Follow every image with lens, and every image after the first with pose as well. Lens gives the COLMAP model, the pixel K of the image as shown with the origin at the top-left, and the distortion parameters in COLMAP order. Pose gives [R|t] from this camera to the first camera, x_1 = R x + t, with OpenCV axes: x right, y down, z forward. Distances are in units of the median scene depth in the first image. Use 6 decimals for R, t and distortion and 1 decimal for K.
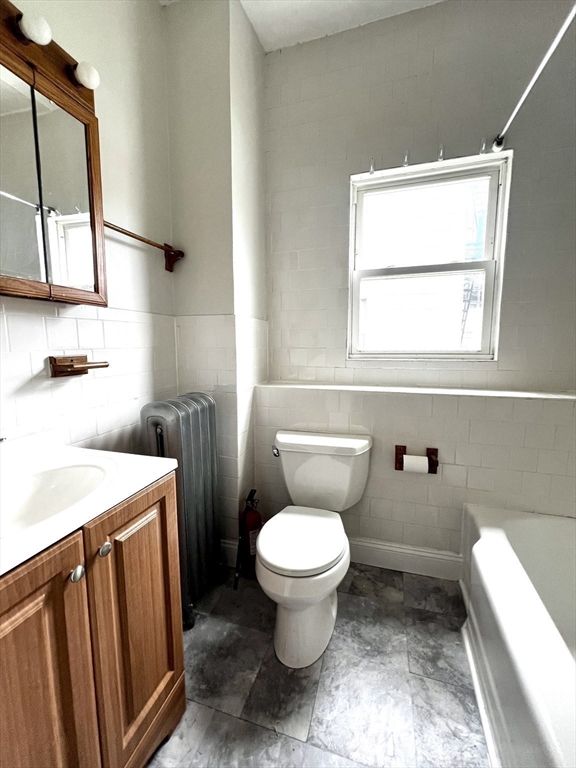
lens RADIAL K [[297.9, 0, 288.0], [0, 297.9, 384.0], [0, 0, 1]] dist [-0.001465, -0.000375]
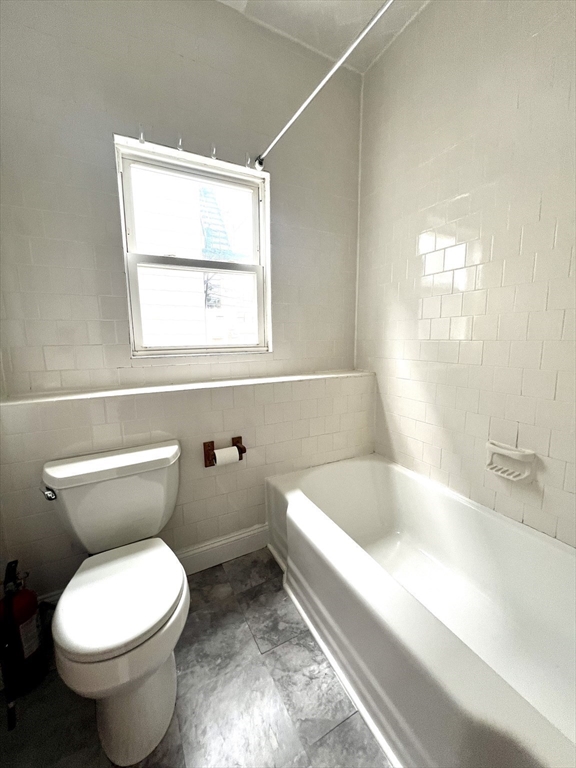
lens RADIAL K [[297.9, 0, 288.0], [0, 297.9, 384.0], [0, 0, 1]] dist [-0.001465, -0.000375]
pose [[0.724735, -0.112681, 0.679752, -0.088184], [0.103270, 0.993158, 0.054529, -0.011030], [-0.681245, 0.030679, 0.731412, 0.104535]]
